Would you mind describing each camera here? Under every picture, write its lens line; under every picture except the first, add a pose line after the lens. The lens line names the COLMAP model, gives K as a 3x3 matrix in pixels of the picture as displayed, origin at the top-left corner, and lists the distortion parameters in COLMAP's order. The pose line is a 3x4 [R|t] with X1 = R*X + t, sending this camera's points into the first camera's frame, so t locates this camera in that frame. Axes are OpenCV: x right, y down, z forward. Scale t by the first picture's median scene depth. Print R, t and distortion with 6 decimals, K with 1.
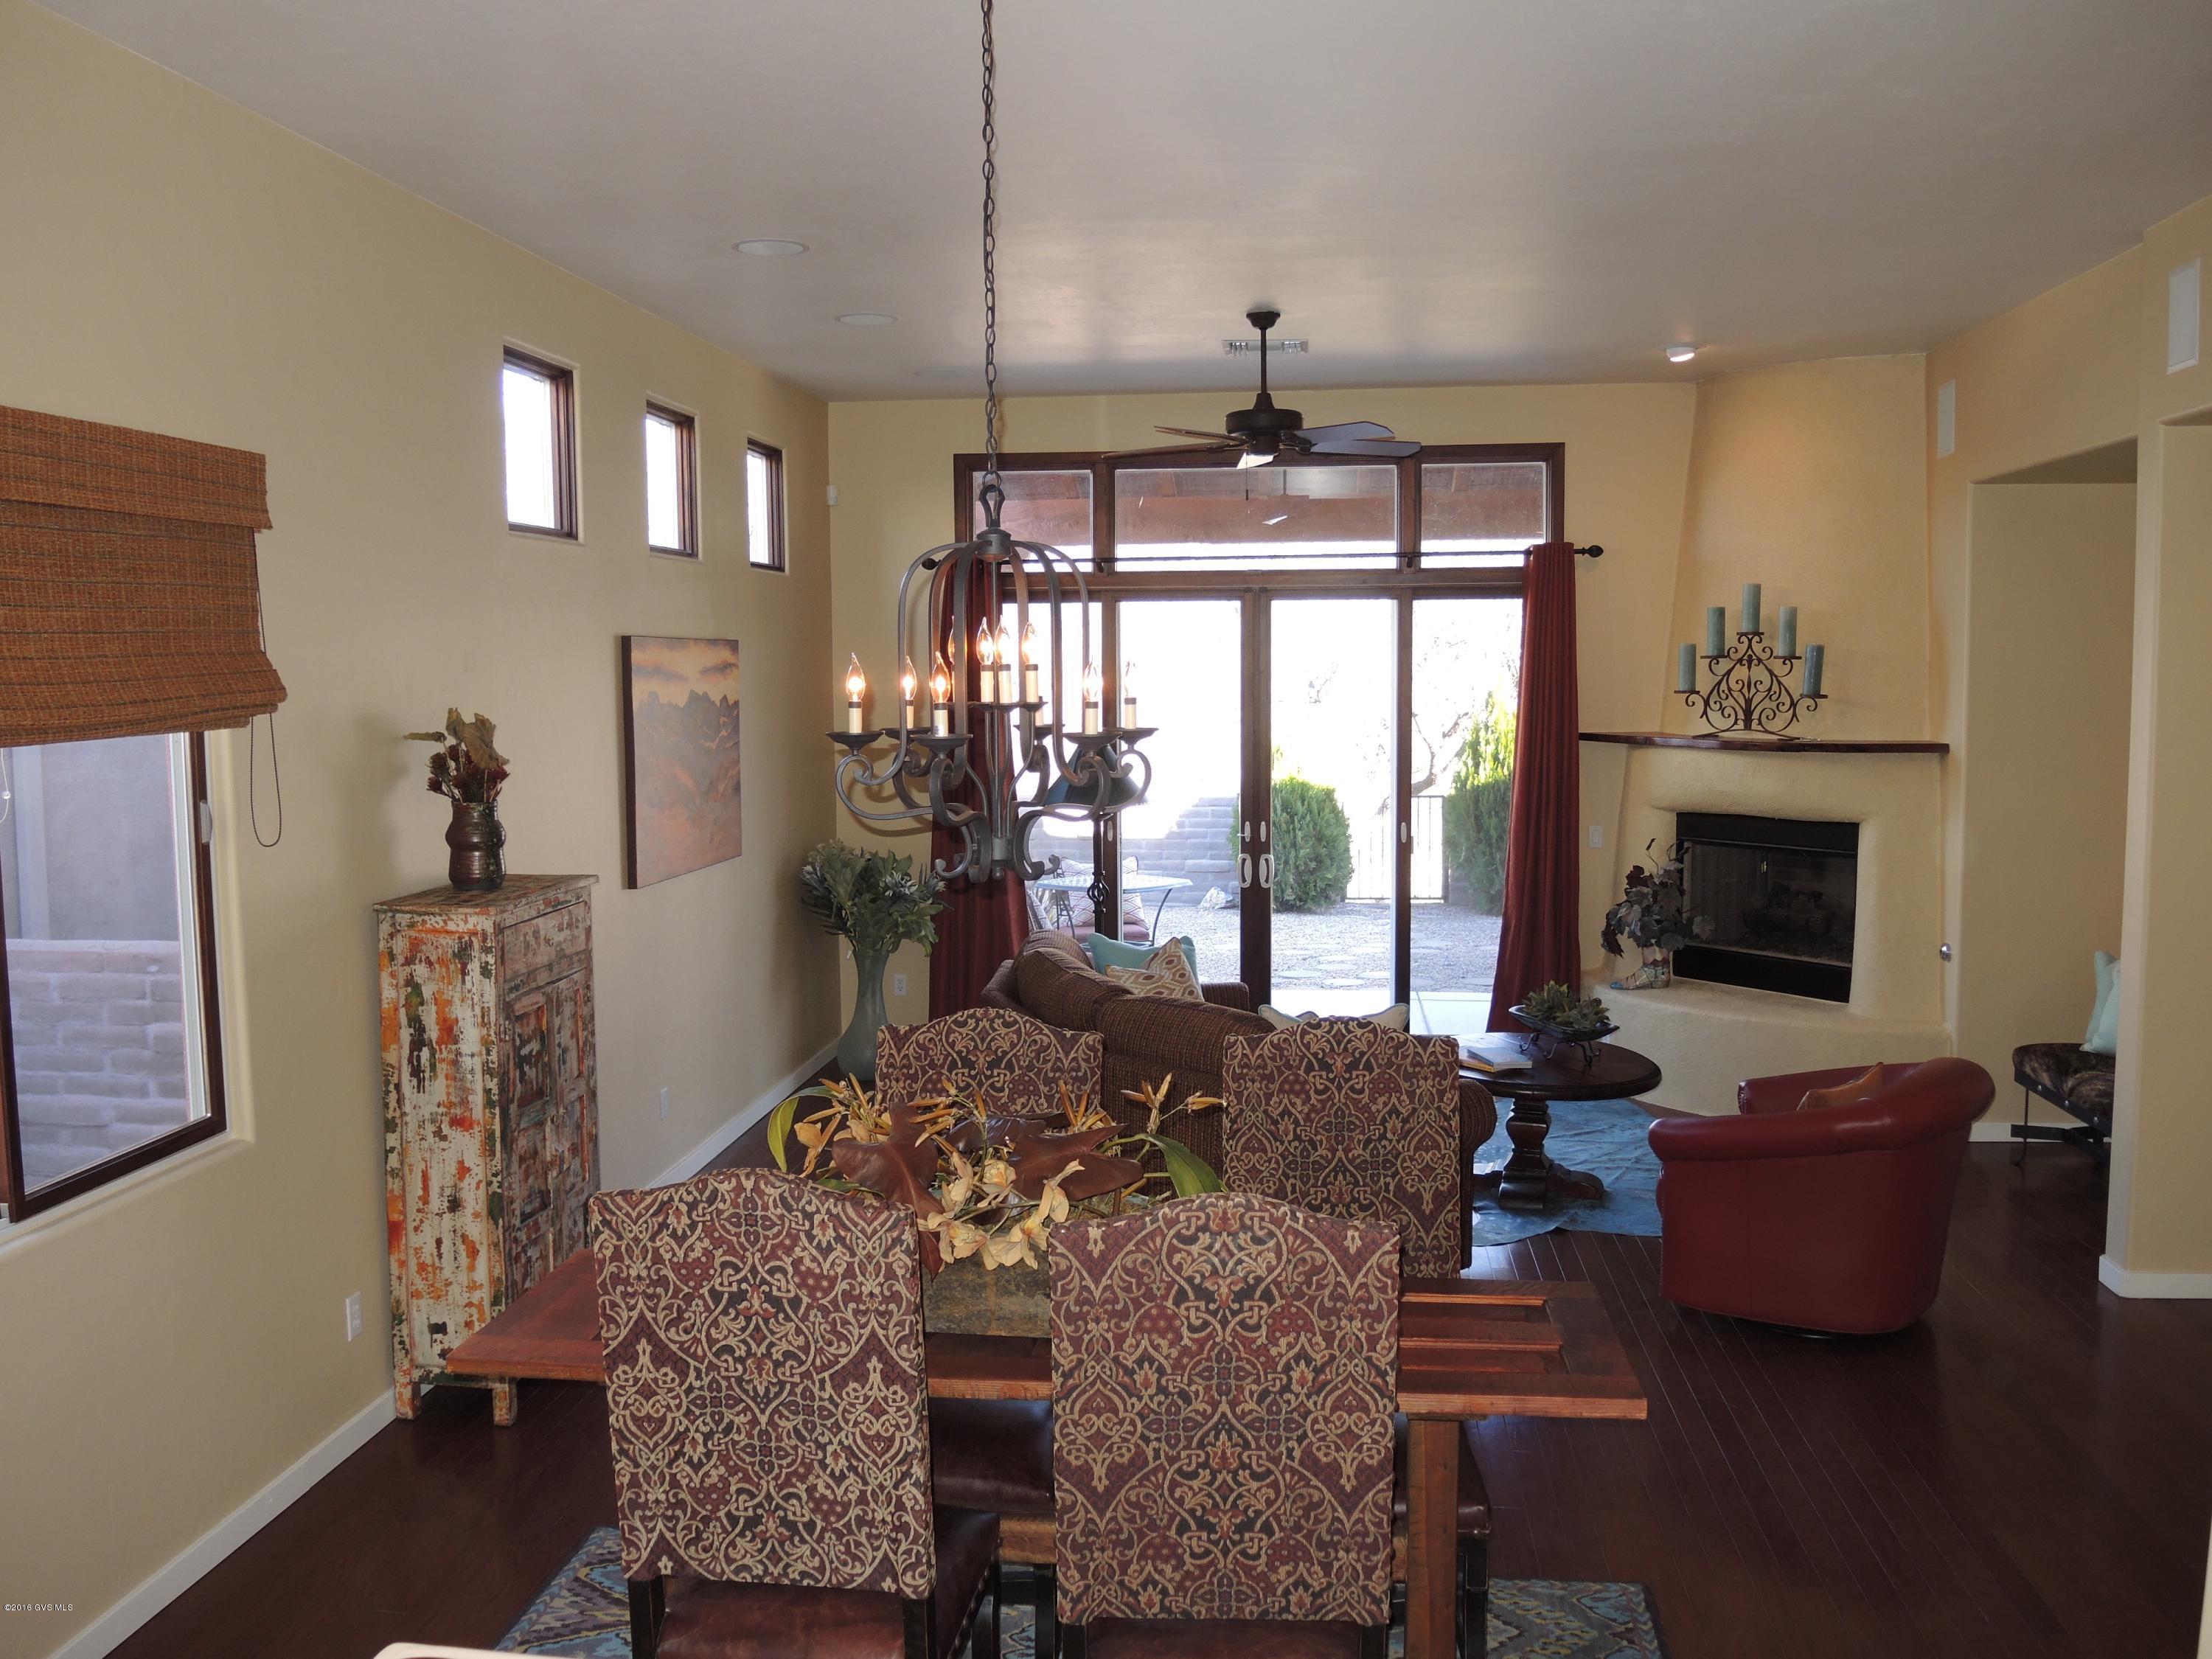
lens RADIAL K [[1859.0, 0, 1106.0], [0, 1859.0, 829.5], [0, 0, 1]] dist [-0.025286, -0.075887]
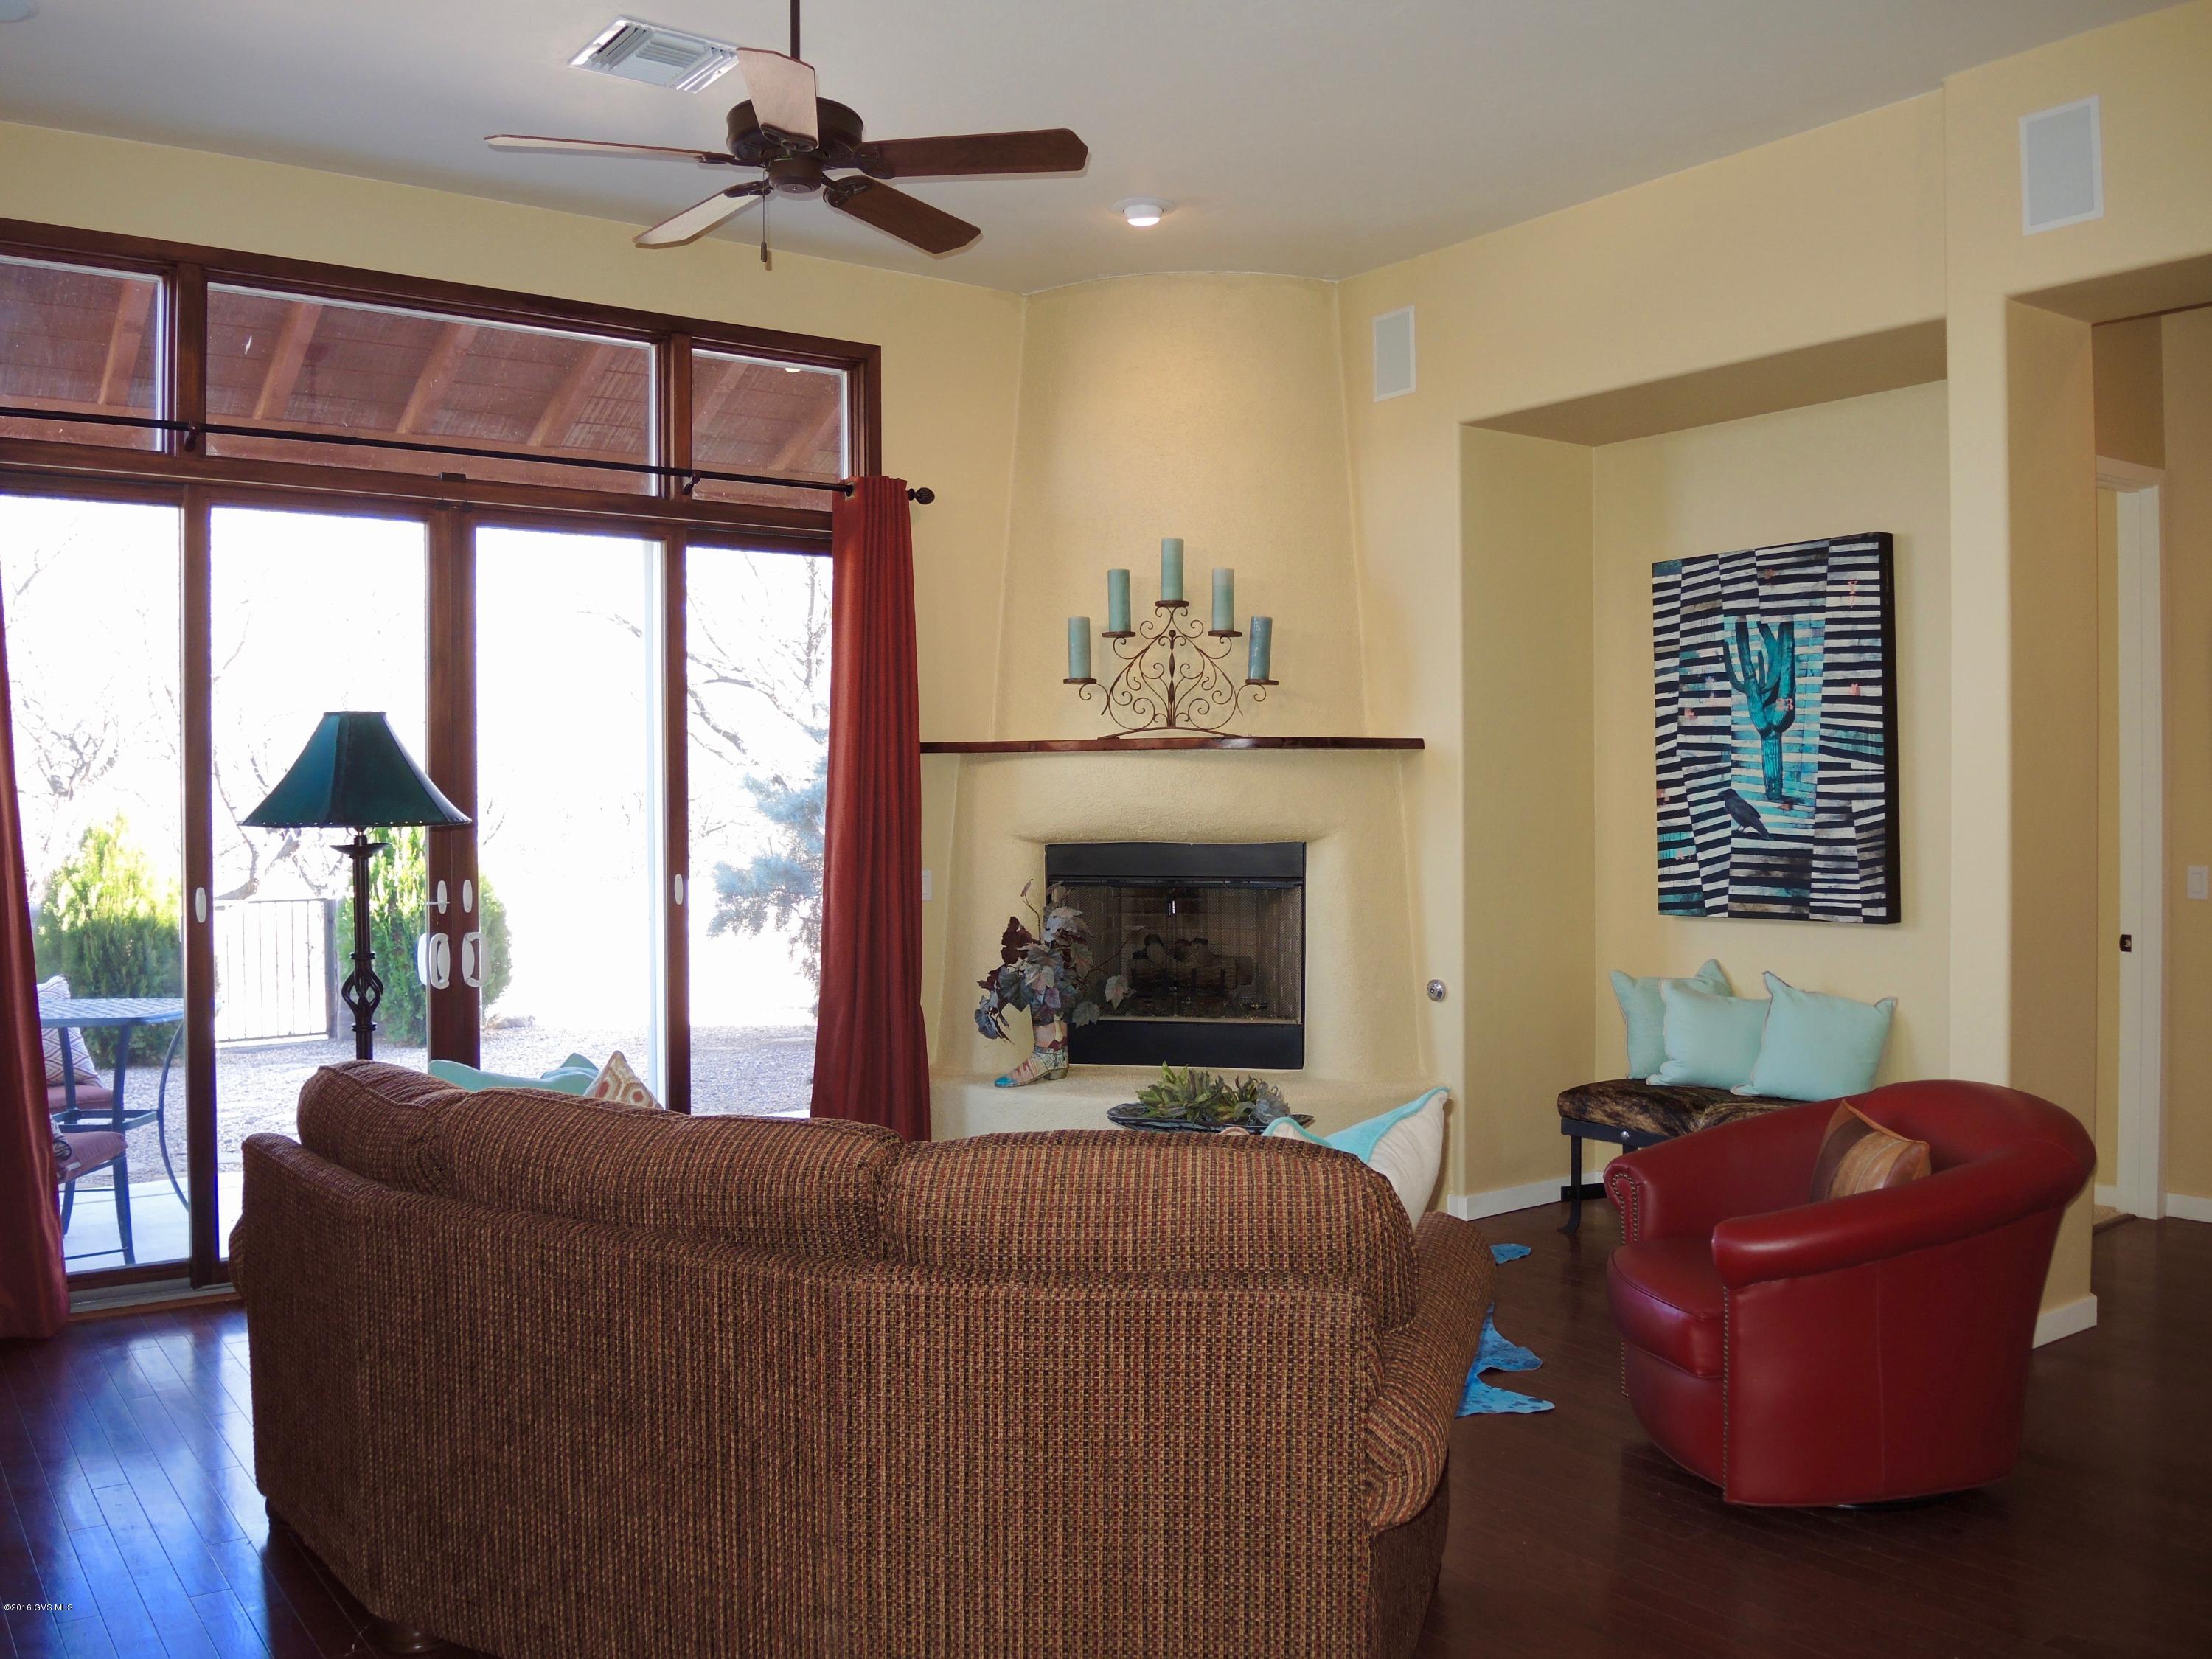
lens RADIAL K [[1859.0, 0, 1106.0], [0, 1859.0, 829.5], [0, 0, 1]] dist [-0.025286, -0.075887]
pose [[0.738486, -0.012003, 0.674162, -0.215926], [0.062984, 0.996698, -0.051247, 0.029071], [-0.671321, 0.080307, 0.736803, 0.494174]]
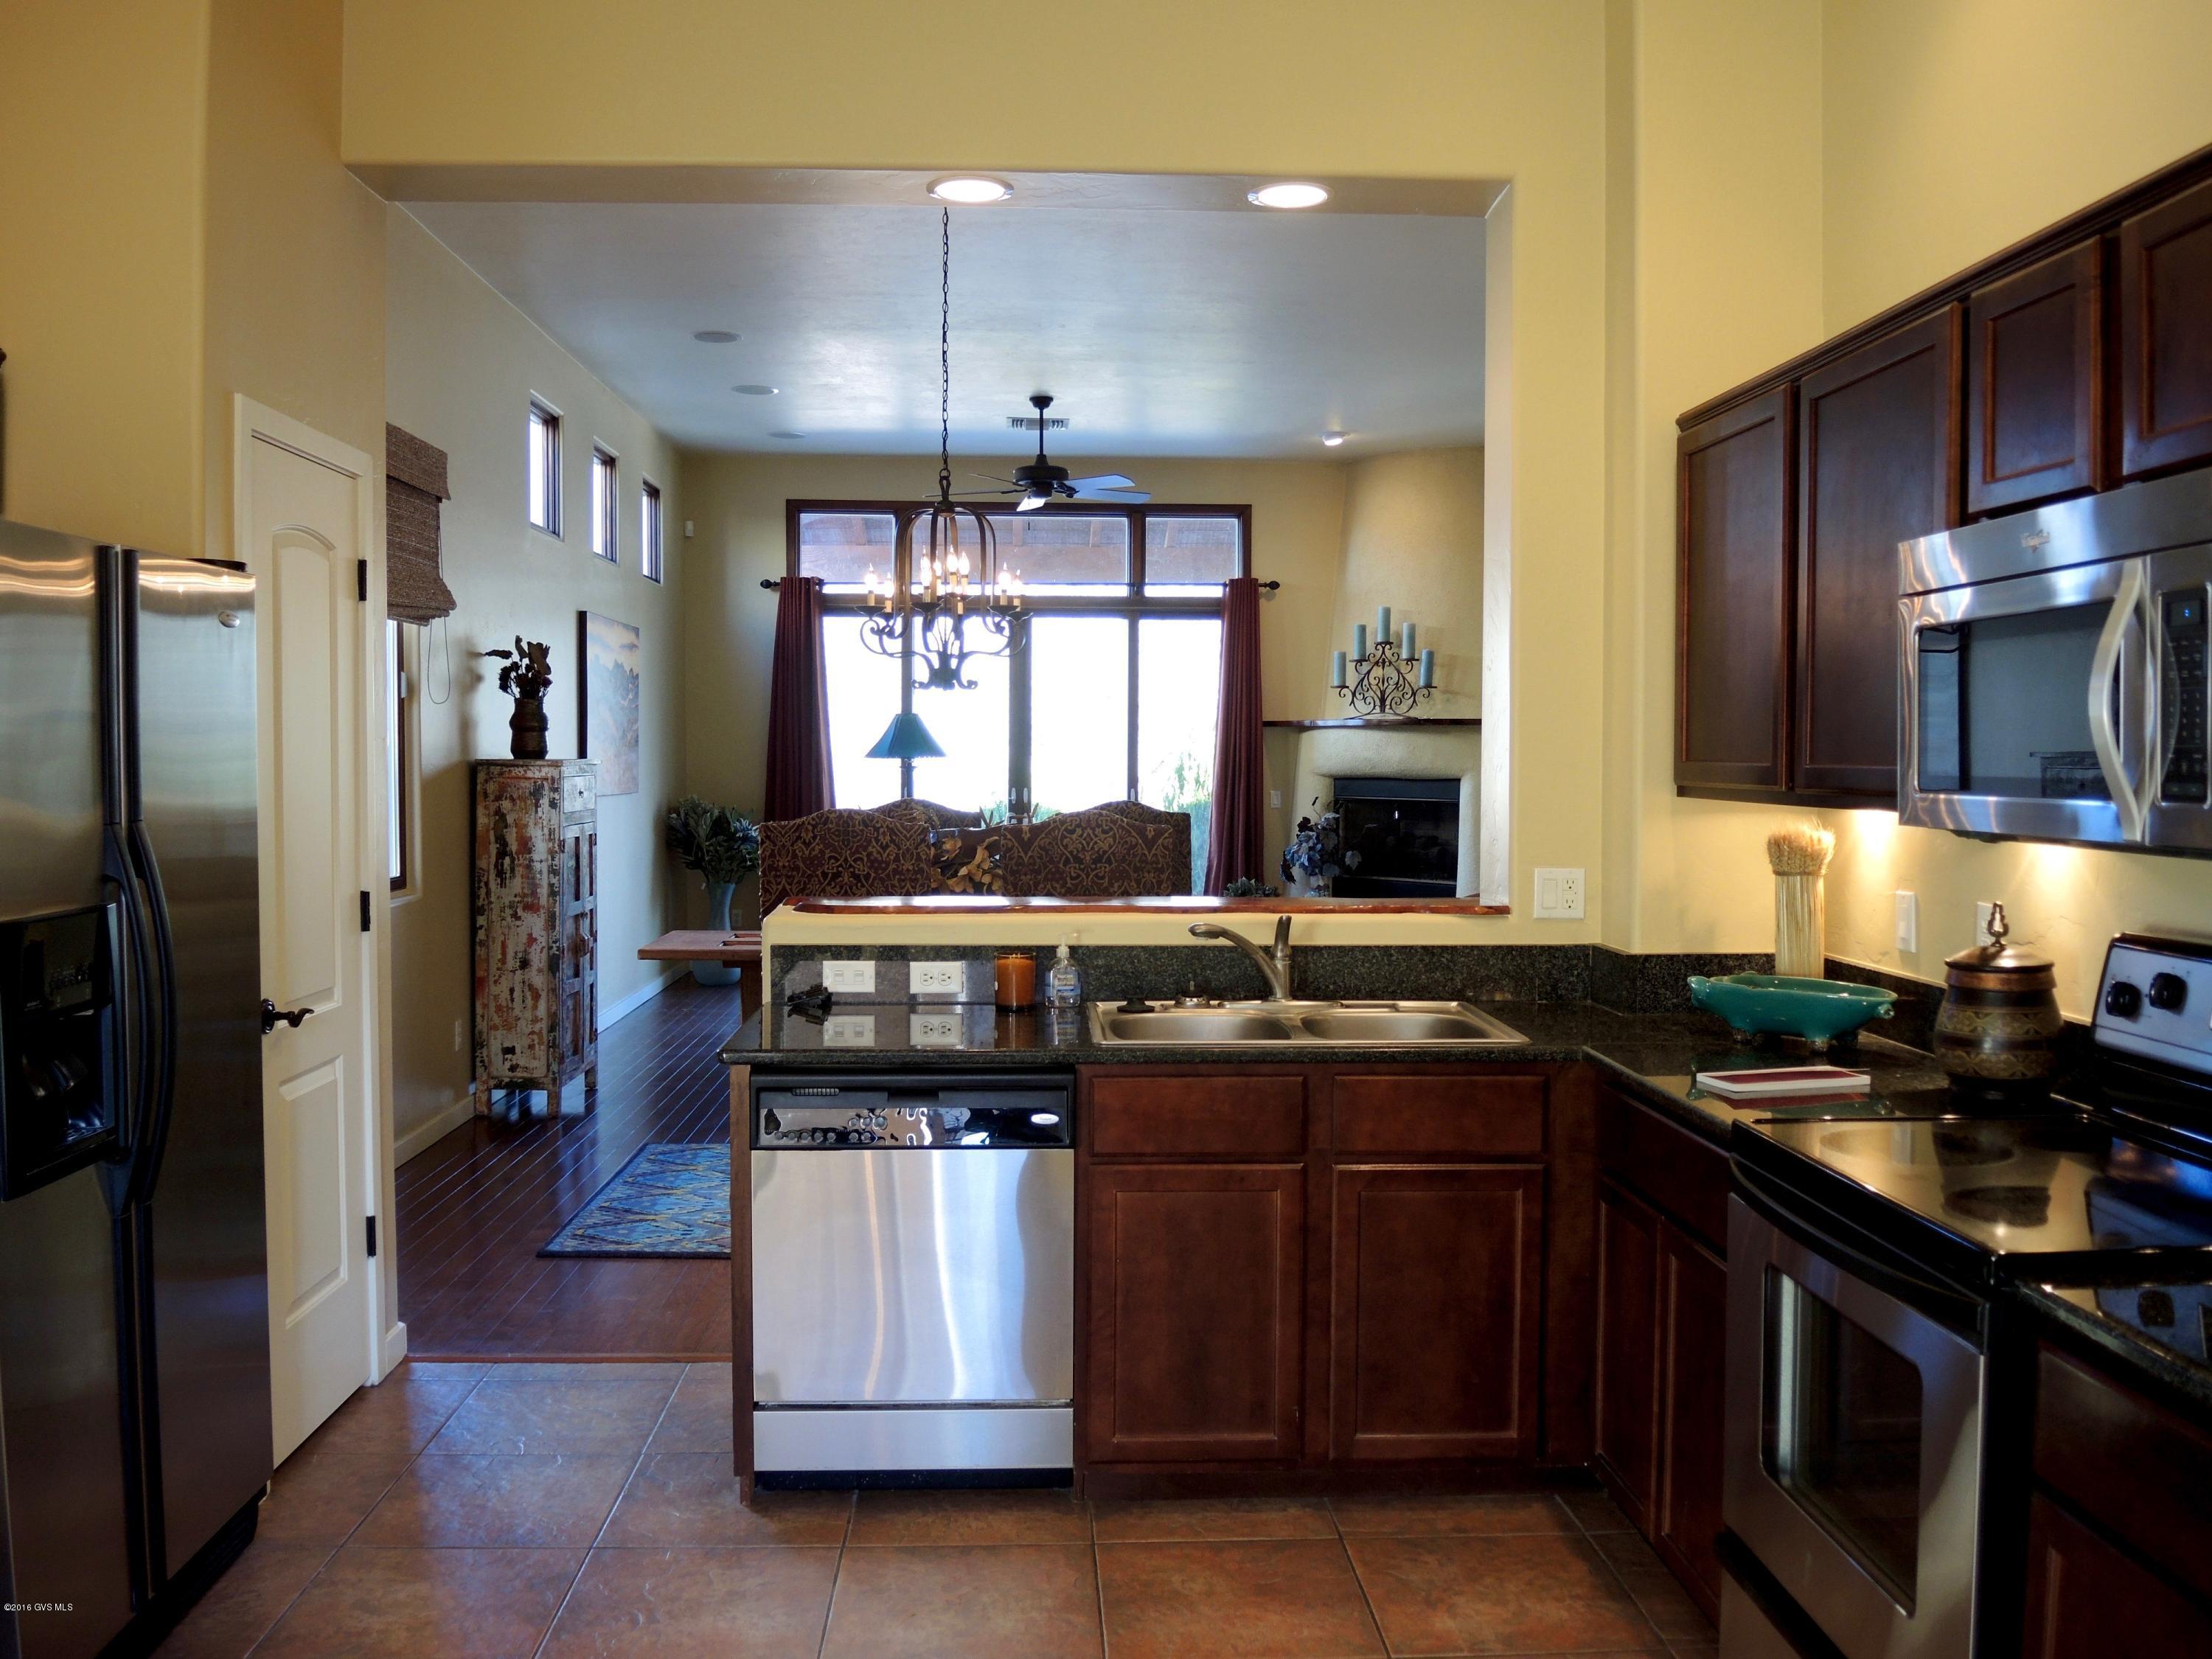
lens RADIAL K [[1859.0, 0, 1106.0], [0, 1859.0, 829.5], [0, 0, 1]] dist [-0.025286, -0.075887]
pose [[0.986942, 0.005787, 0.160975, -0.085432], [0.002210, 0.998774, -0.049456, 0.110174], [-0.161064, 0.049166, 0.985719, -0.354939]]
